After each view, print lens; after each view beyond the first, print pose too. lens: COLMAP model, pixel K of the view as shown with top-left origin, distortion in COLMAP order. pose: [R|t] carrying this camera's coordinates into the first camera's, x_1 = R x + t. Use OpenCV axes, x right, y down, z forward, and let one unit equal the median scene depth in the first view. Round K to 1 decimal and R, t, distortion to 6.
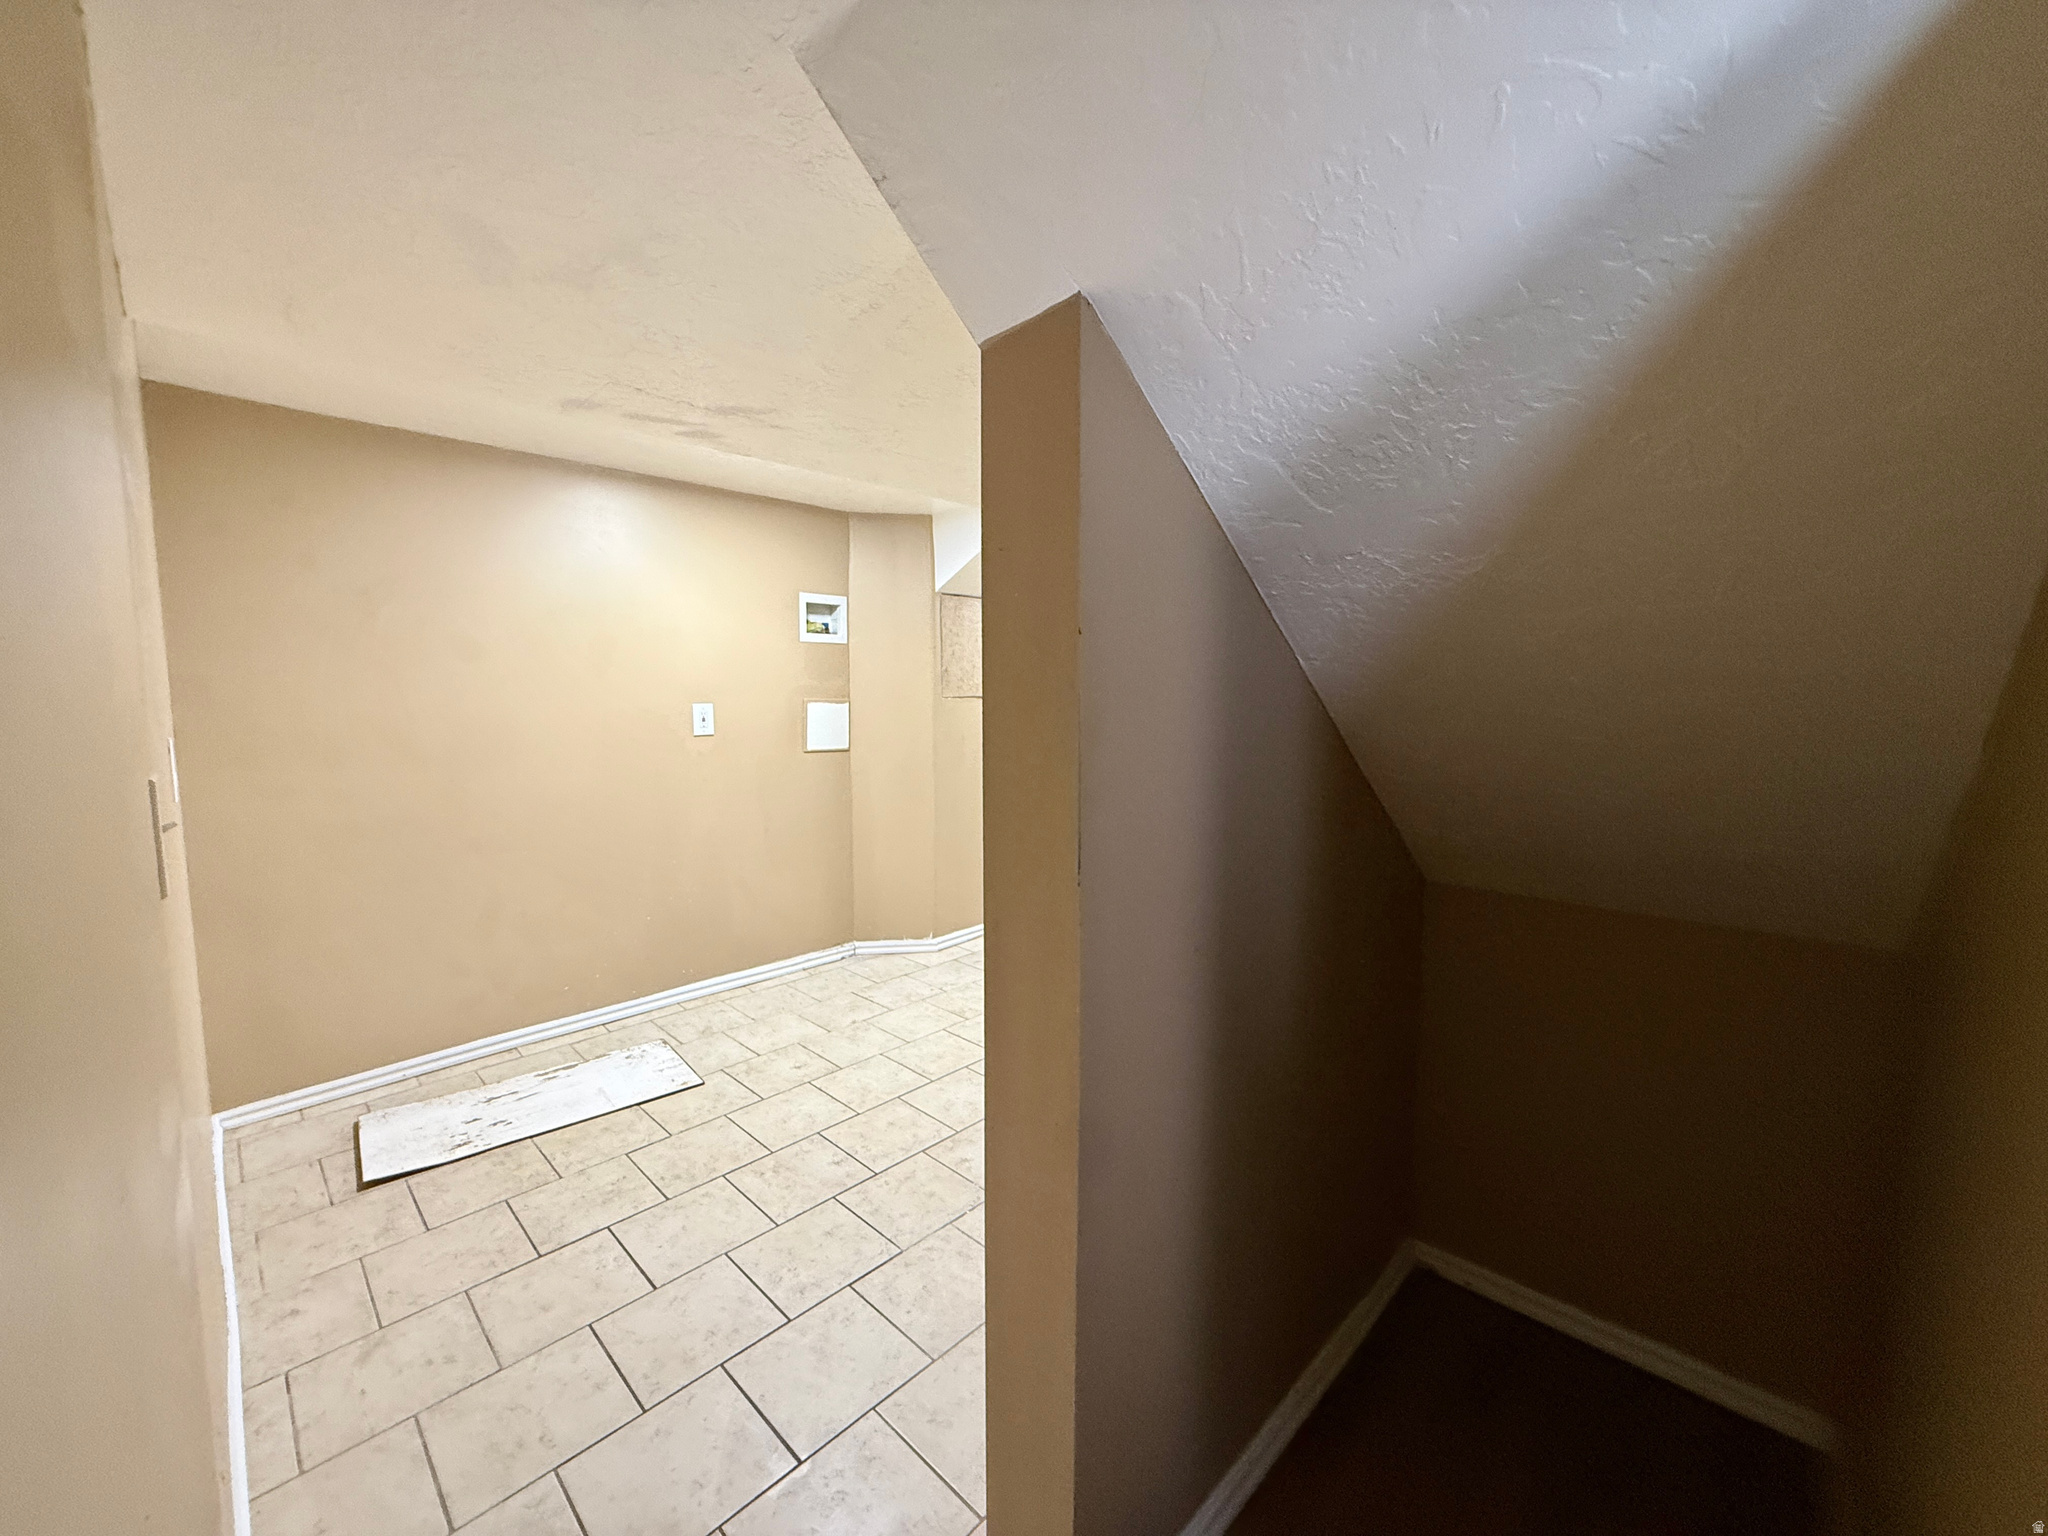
lens RADIAL K [[815.4, 0, 1020.6], [0, 815.4, 767.1], [0, 0, 1]] dist [-0.000317, 0.000311]
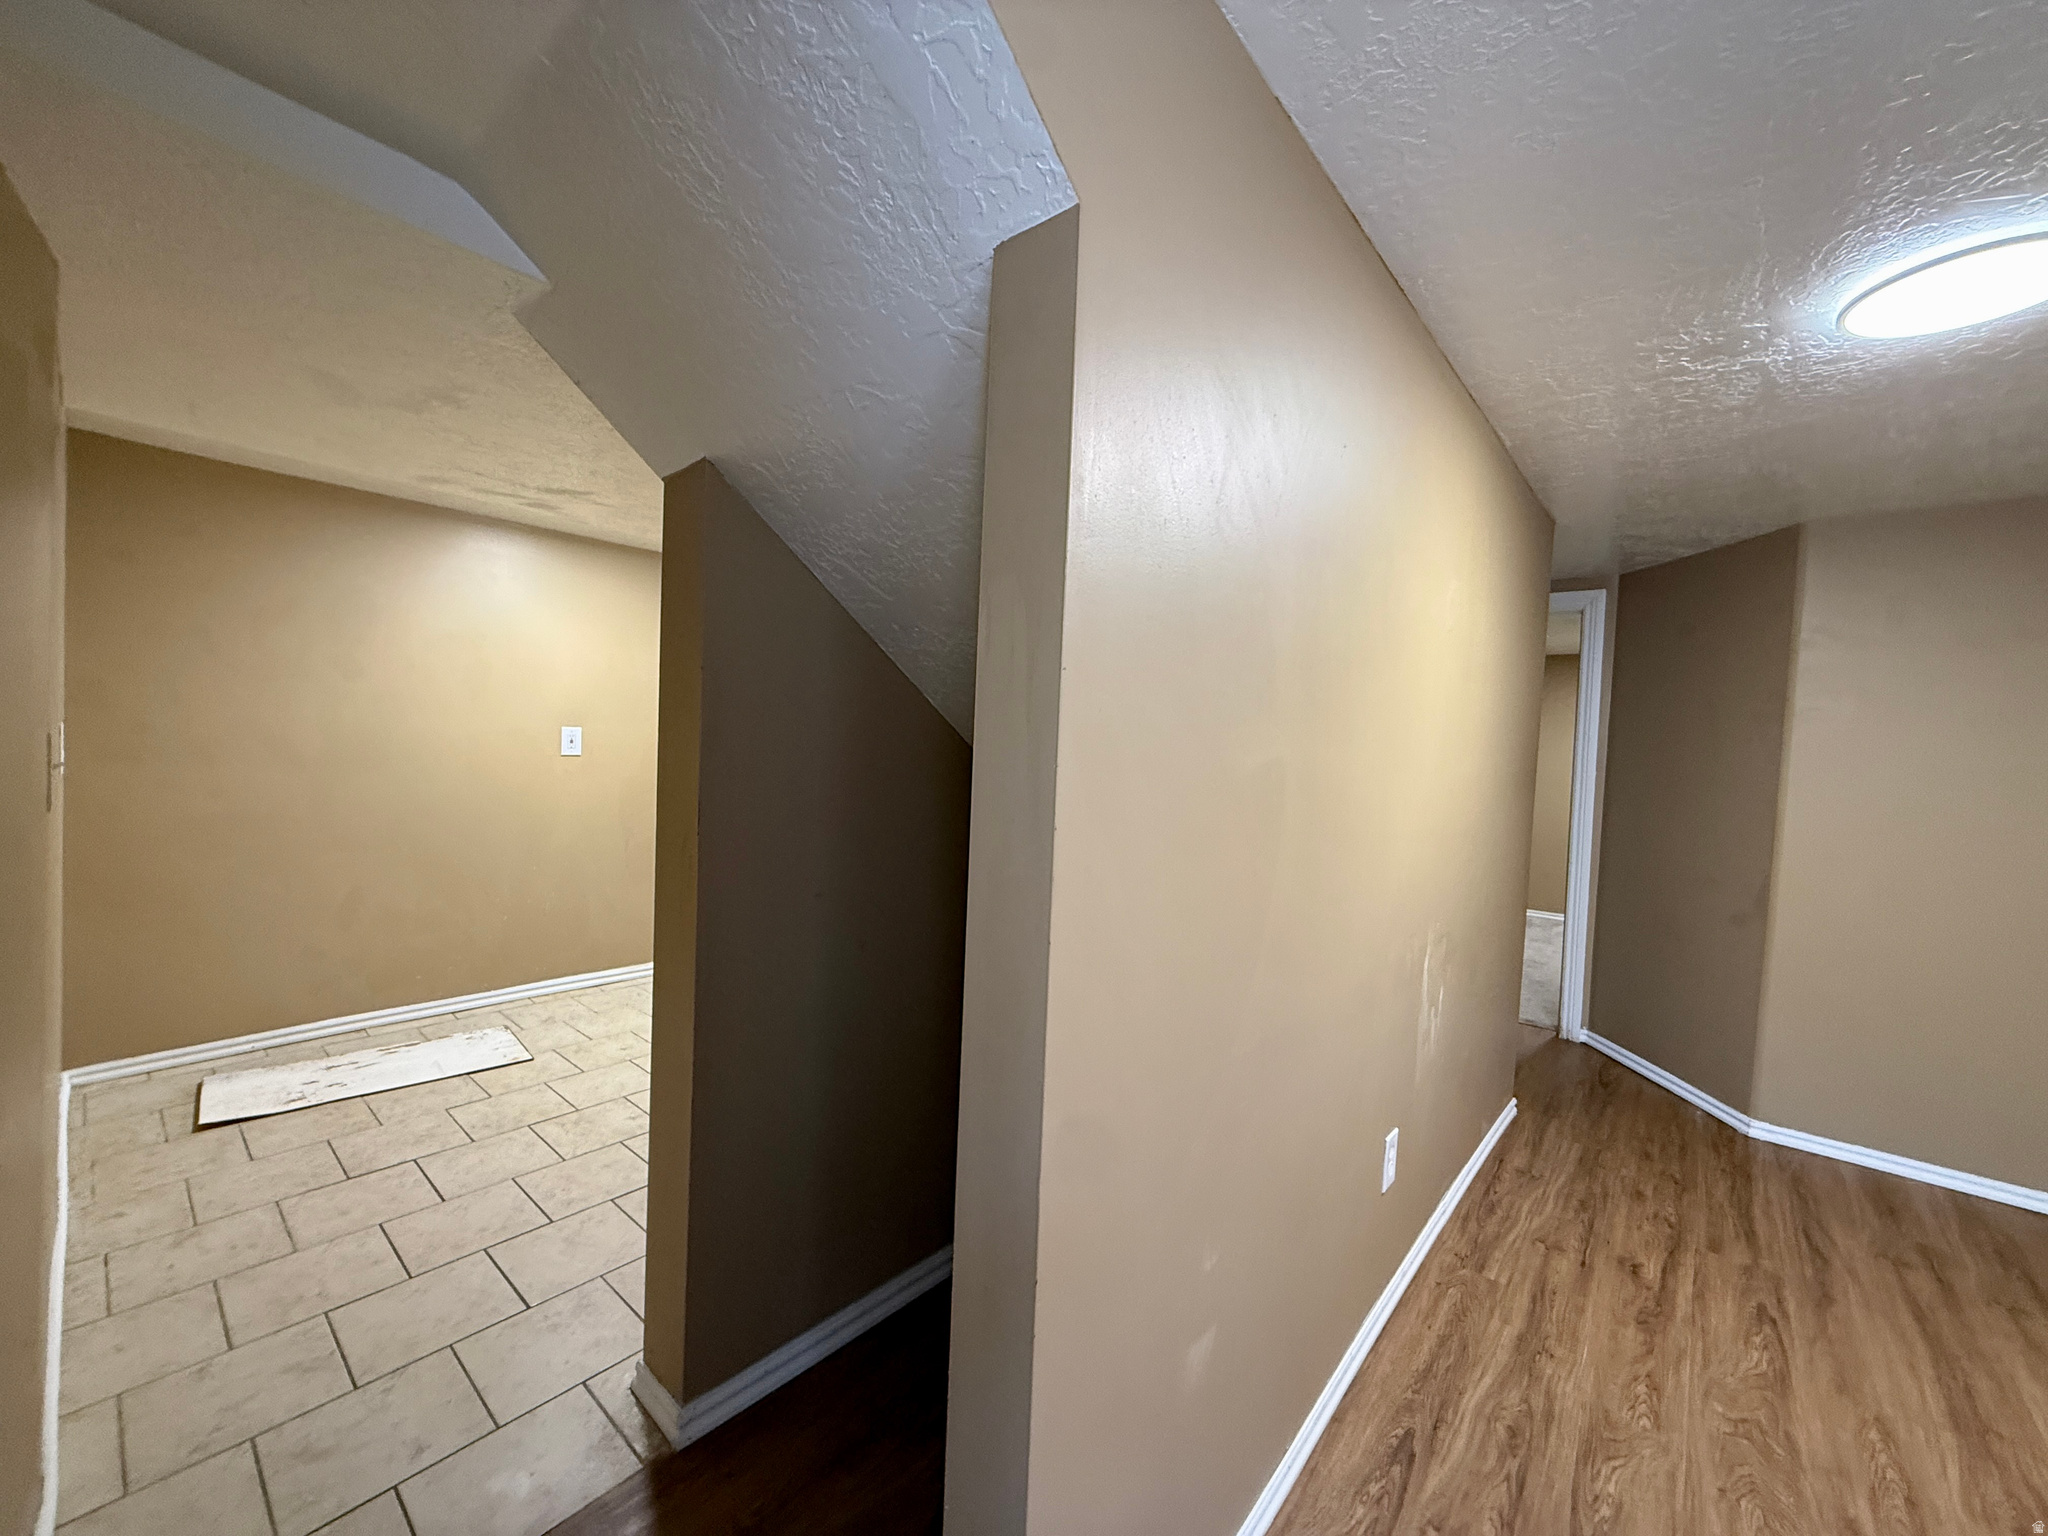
lens RADIAL K [[815.4, 0, 1023.0], [0, 815.4, 767.5], [0, 0, 1]] dist [-0.000317, 0.000311]
pose [[0.997151, 0.040185, 0.063840, 0.230862], [-0.036010, 0.997219, -0.065247, 0.040825], [-0.066284, 0.062762, 0.995825, -0.223769]]
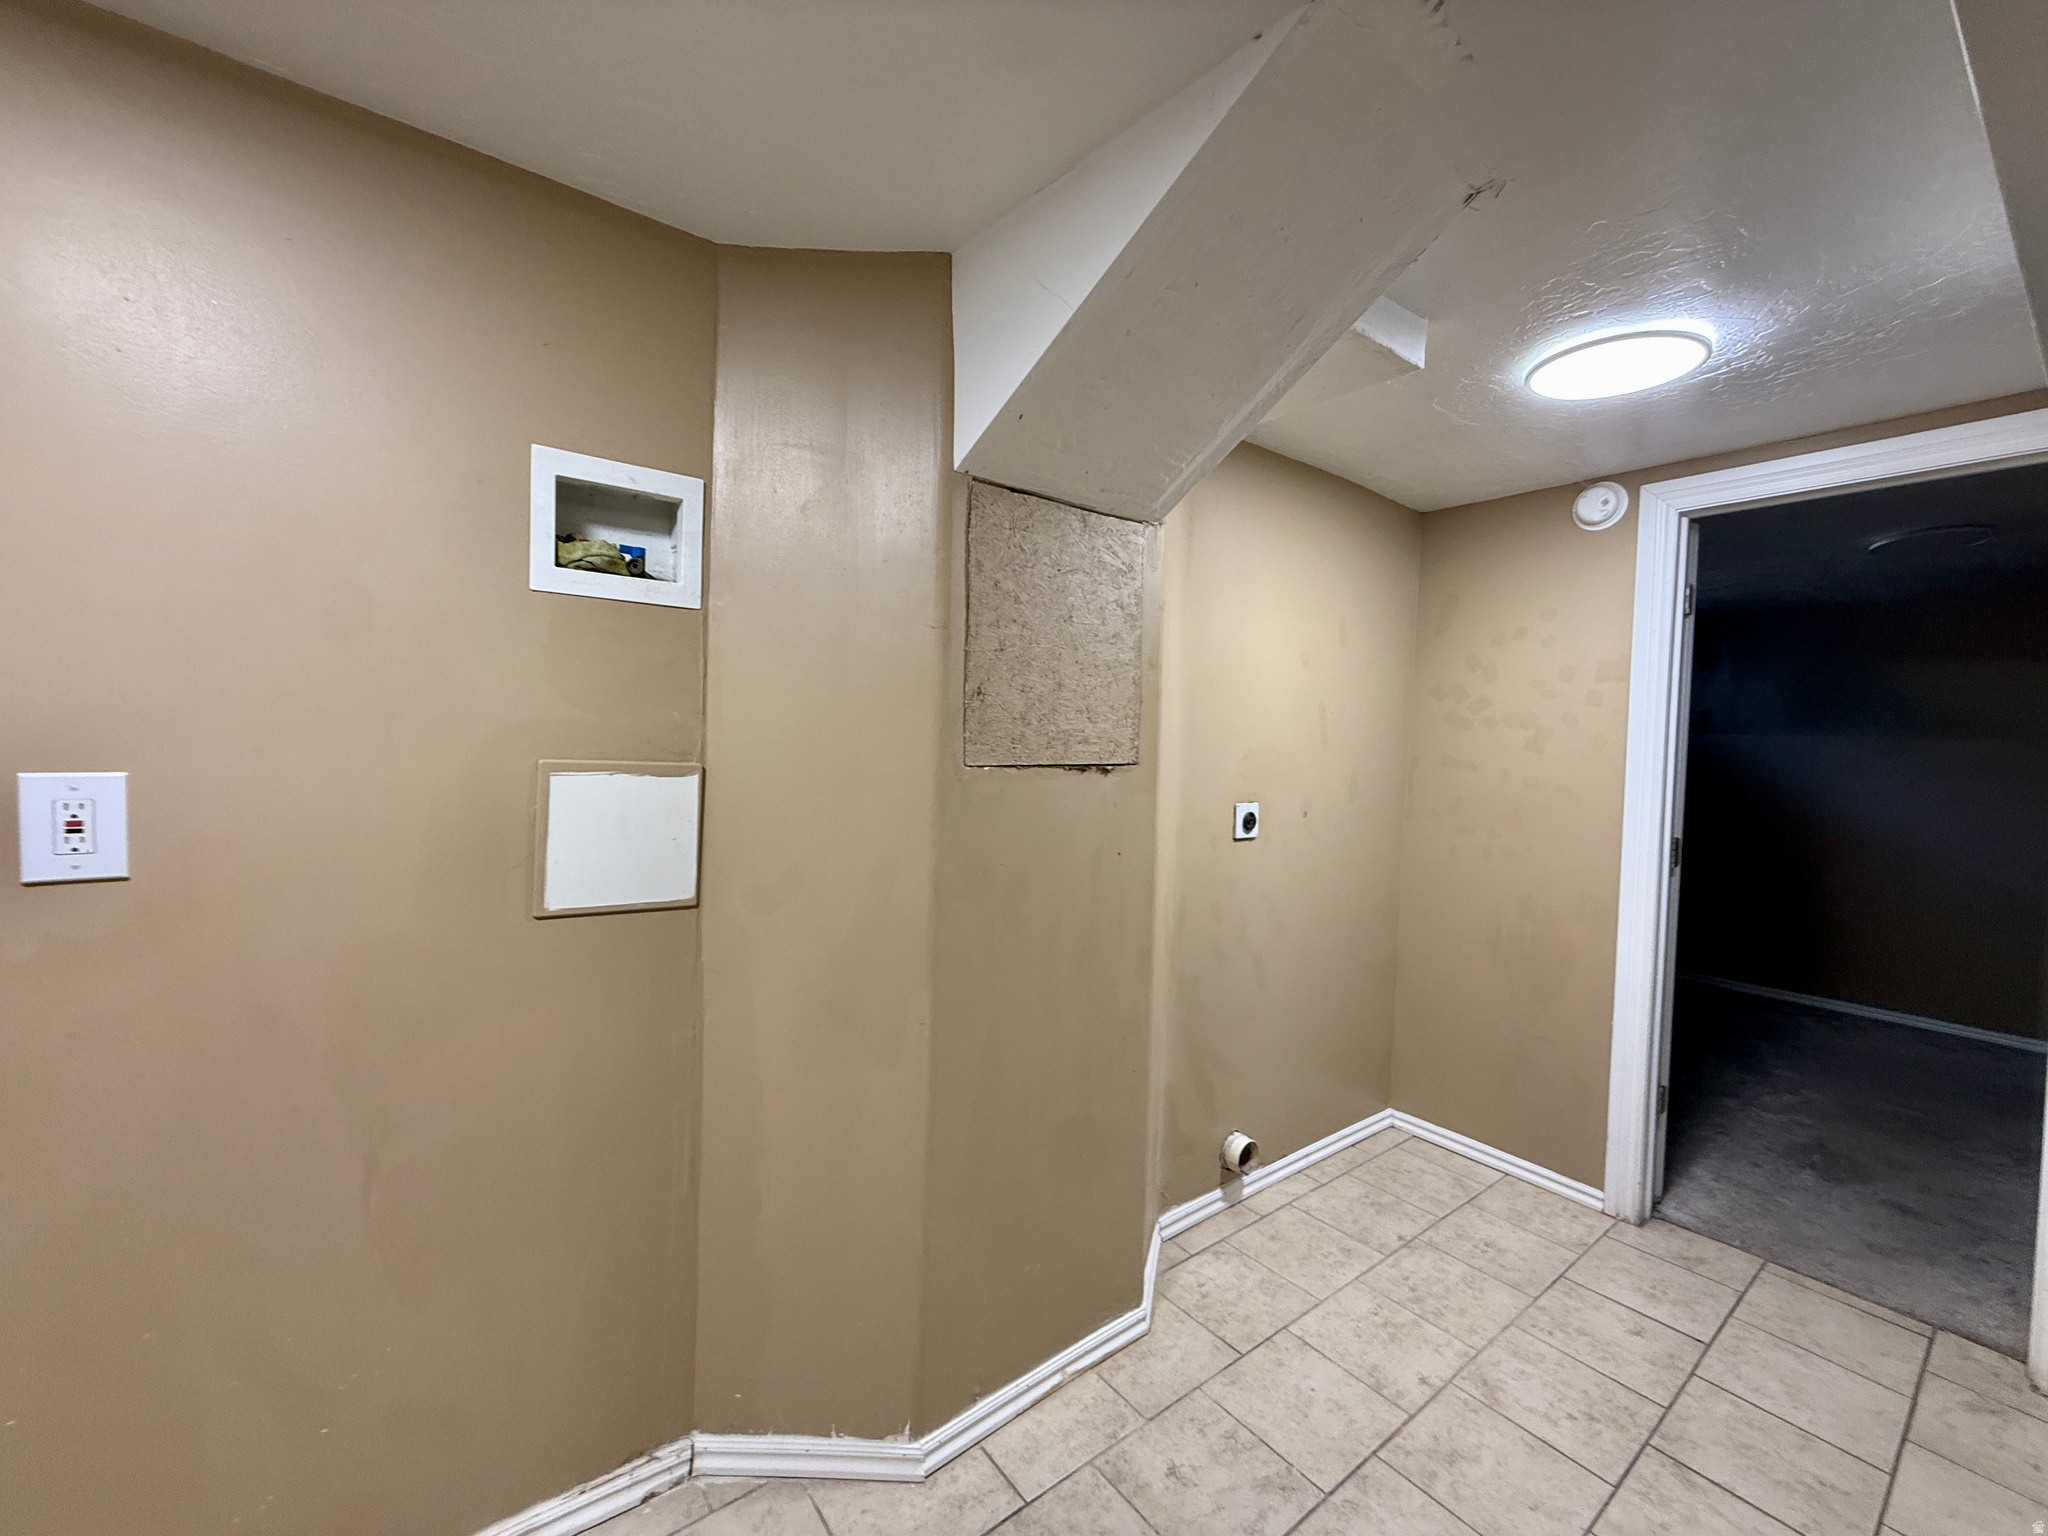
lens RADIAL K [[815.4, 0, 1024.0], [0, 815.4, 766.5], [0, 0, 1]] dist [-0.000317, 0.000311]
pose [[0.987933, 0.031750, -0.151592, -0.025657], [-0.041782, 0.997110, -0.063457, -0.107978], [0.149139, 0.069025, 0.986404, 1.105404]]
